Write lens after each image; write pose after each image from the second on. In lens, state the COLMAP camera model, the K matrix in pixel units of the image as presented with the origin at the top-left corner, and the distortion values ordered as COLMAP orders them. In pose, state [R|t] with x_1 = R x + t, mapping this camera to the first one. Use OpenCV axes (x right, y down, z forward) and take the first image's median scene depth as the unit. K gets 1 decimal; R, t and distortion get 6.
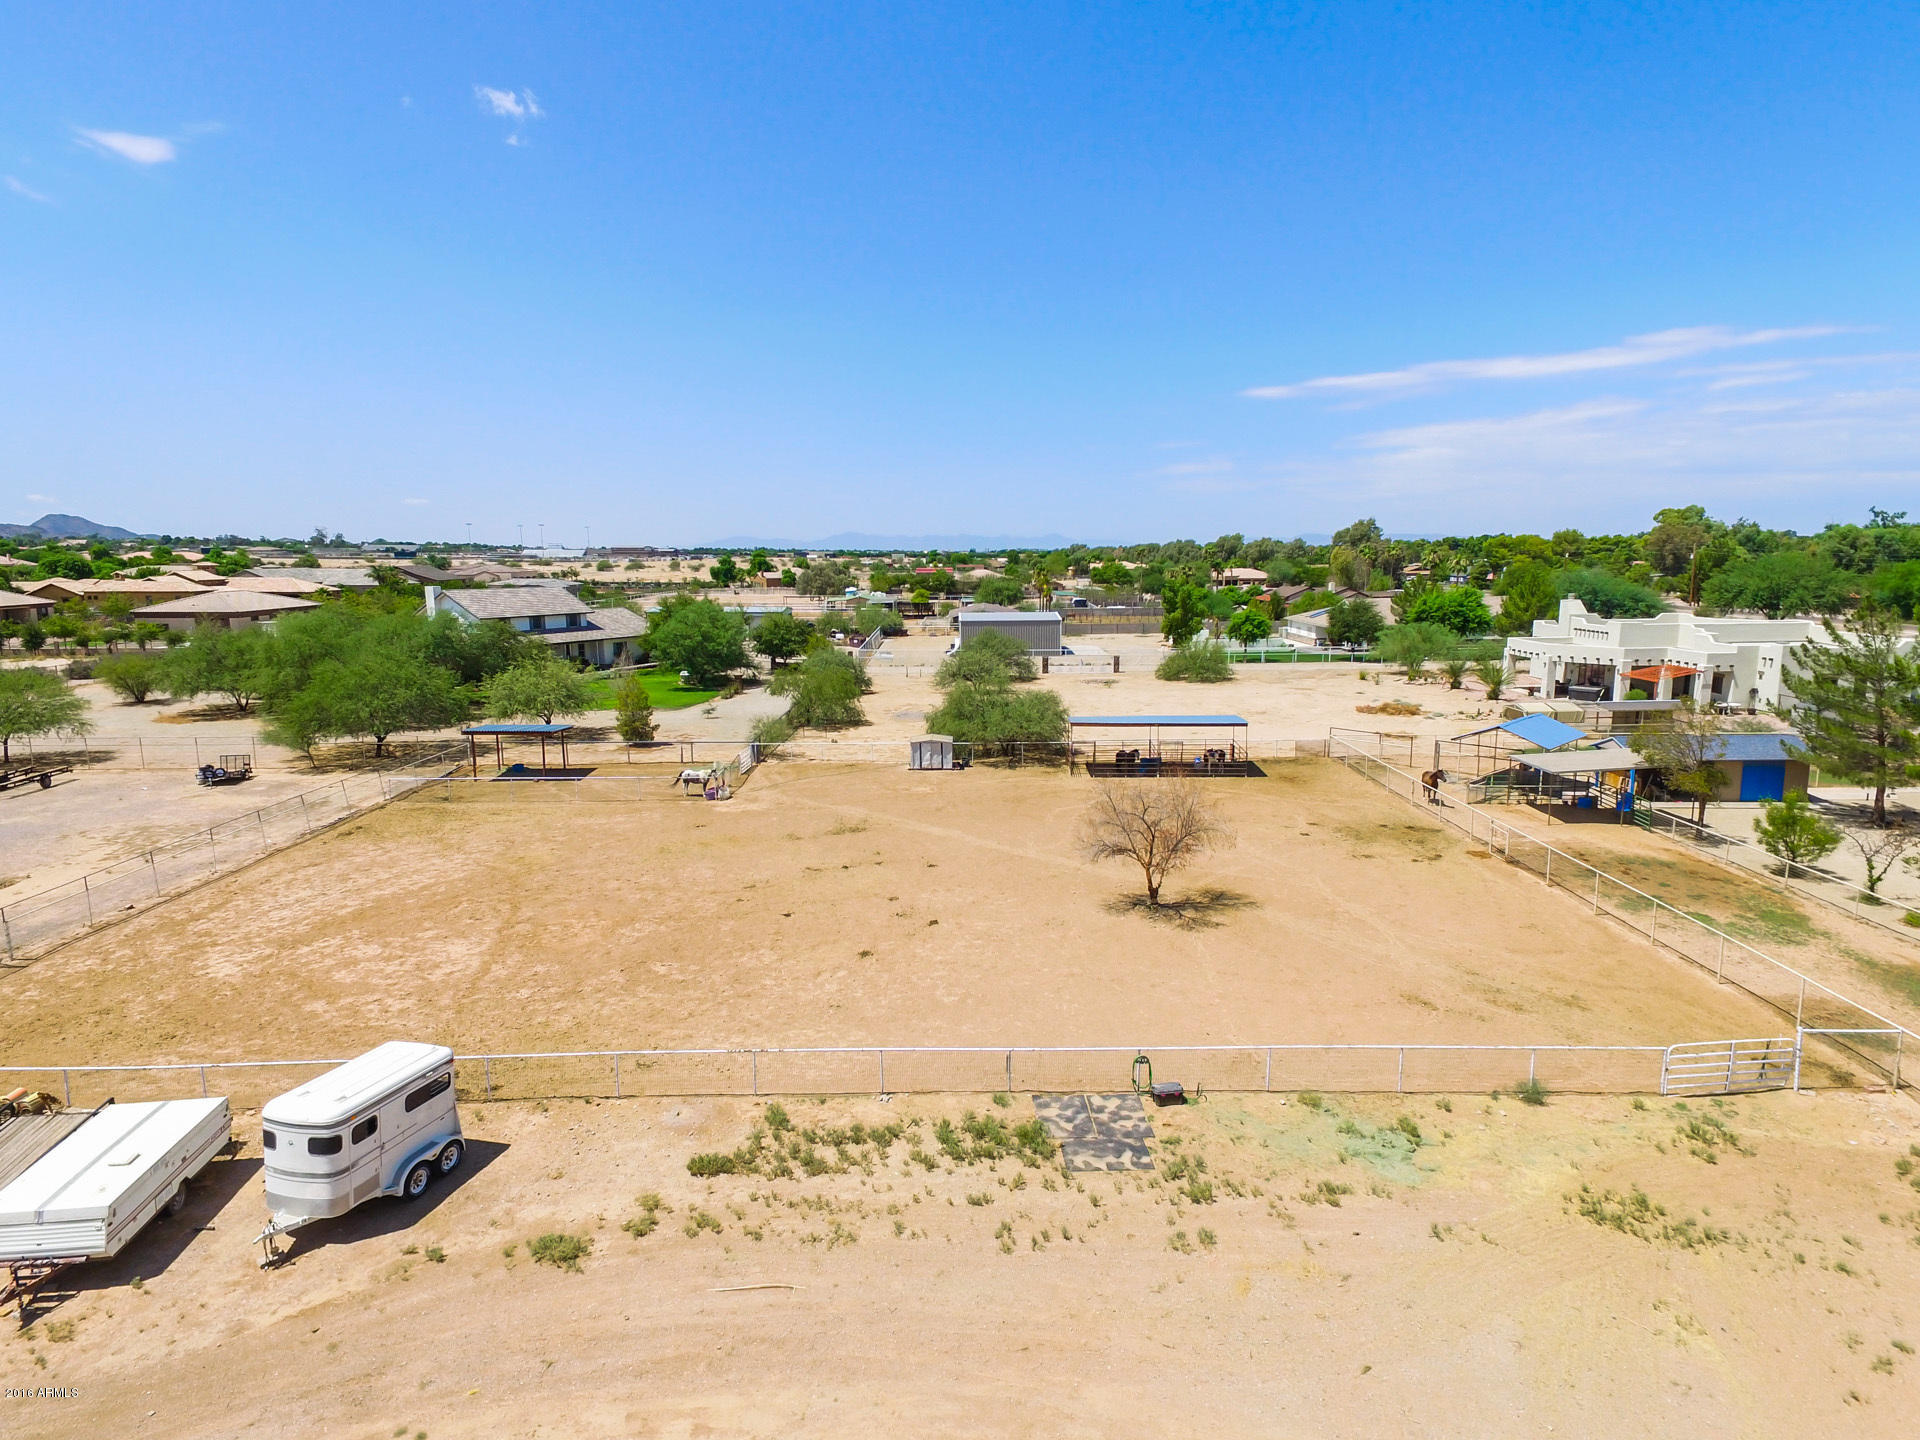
lens RADIAL K [[1070.2, 0, 962.9], [0, 1070.2, 743.9], [0, 0, 1]] dist [0.121088, -0.072182]
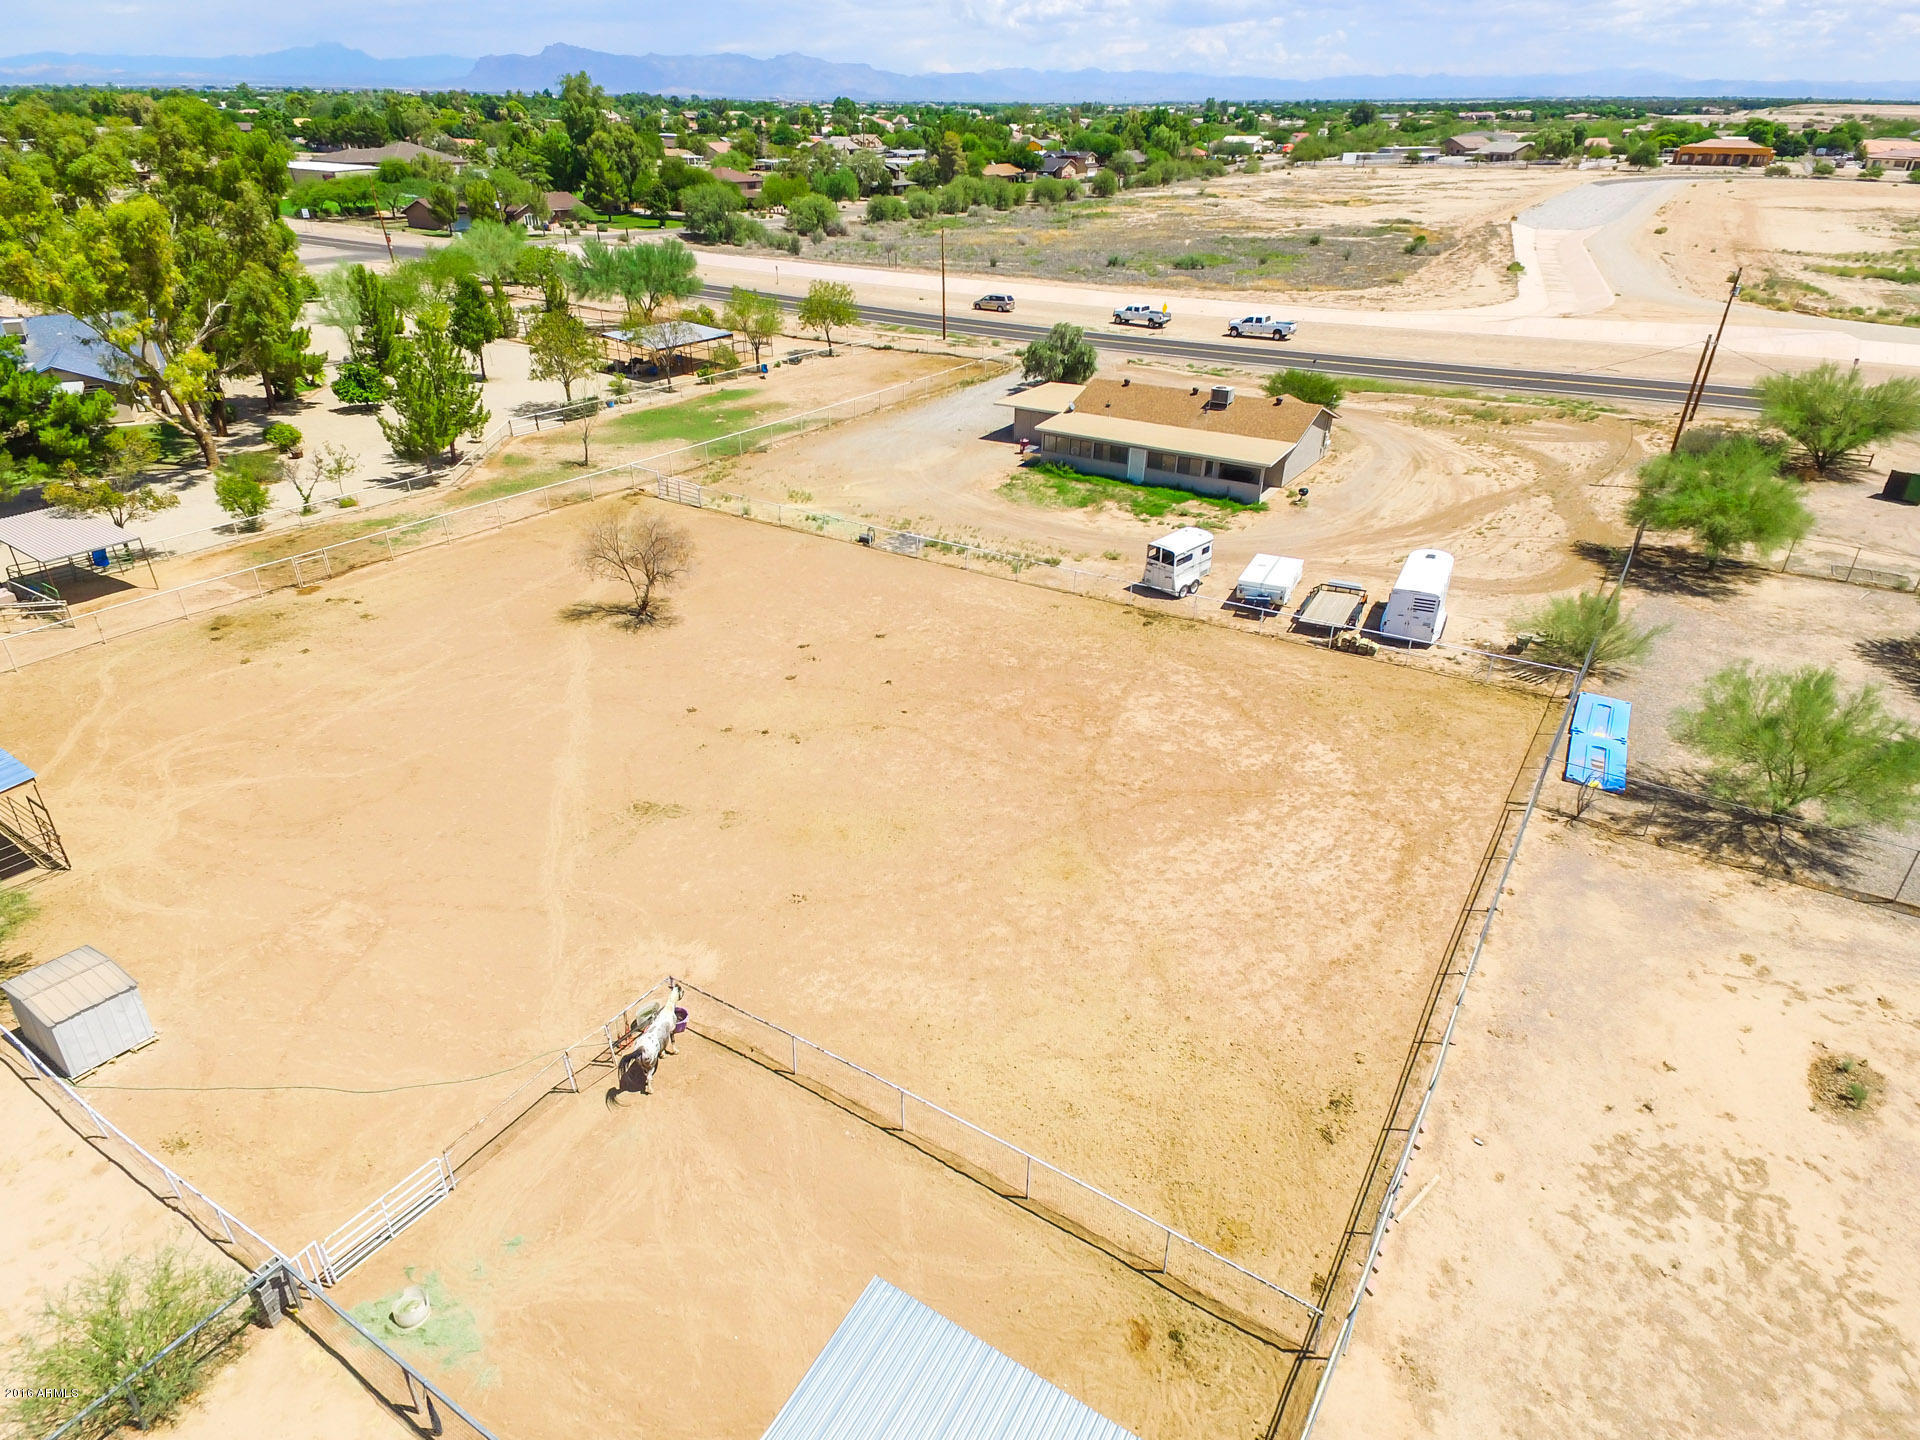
lens RADIAL K [[1070.2, 0, 962.4], [0, 1070.2, 756.3], [0, 0, 1]] dist [0.121088, -0.072182]
pose [[-0.839735, -0.275702, 0.467796, -0.508036], [0.095315, 0.773290, 0.626848, -0.315935], [-0.534565, 0.570974, -0.623080, 1.106227]]
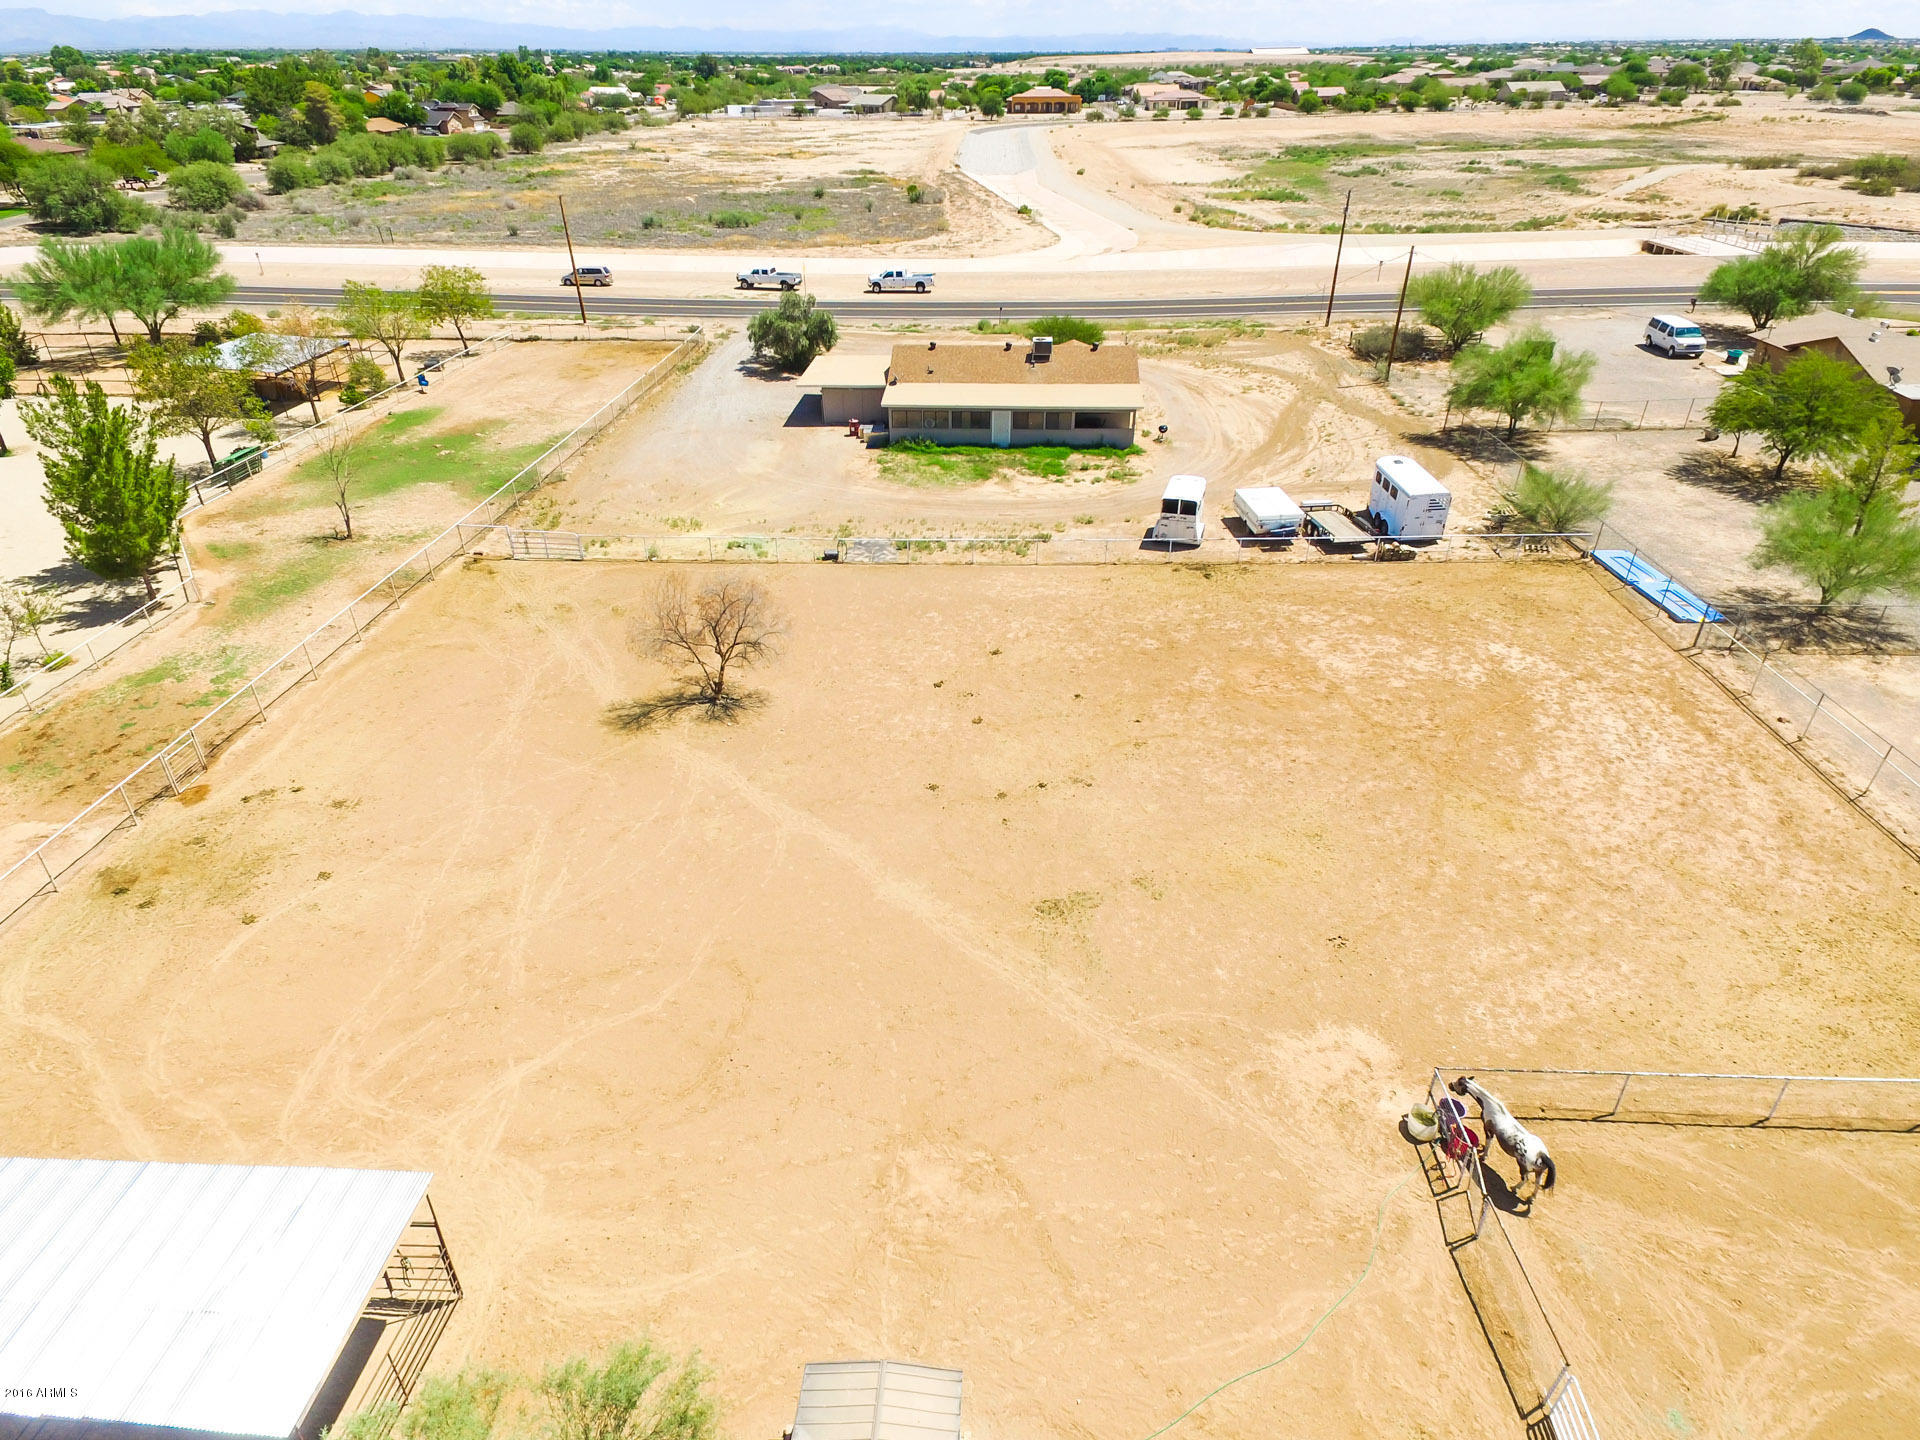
lens RADIAL K [[1070.2, 0, 961.7], [0, 1070.2, 753.8], [0, 0, 1]] dist [0.121088, -0.072182]
pose [[-0.998917, -0.014271, 0.044291, -0.063229], [0.019404, 0.737365, 0.675216, -0.322220], [-0.042295, 0.675344, -0.736290, 1.161933]]
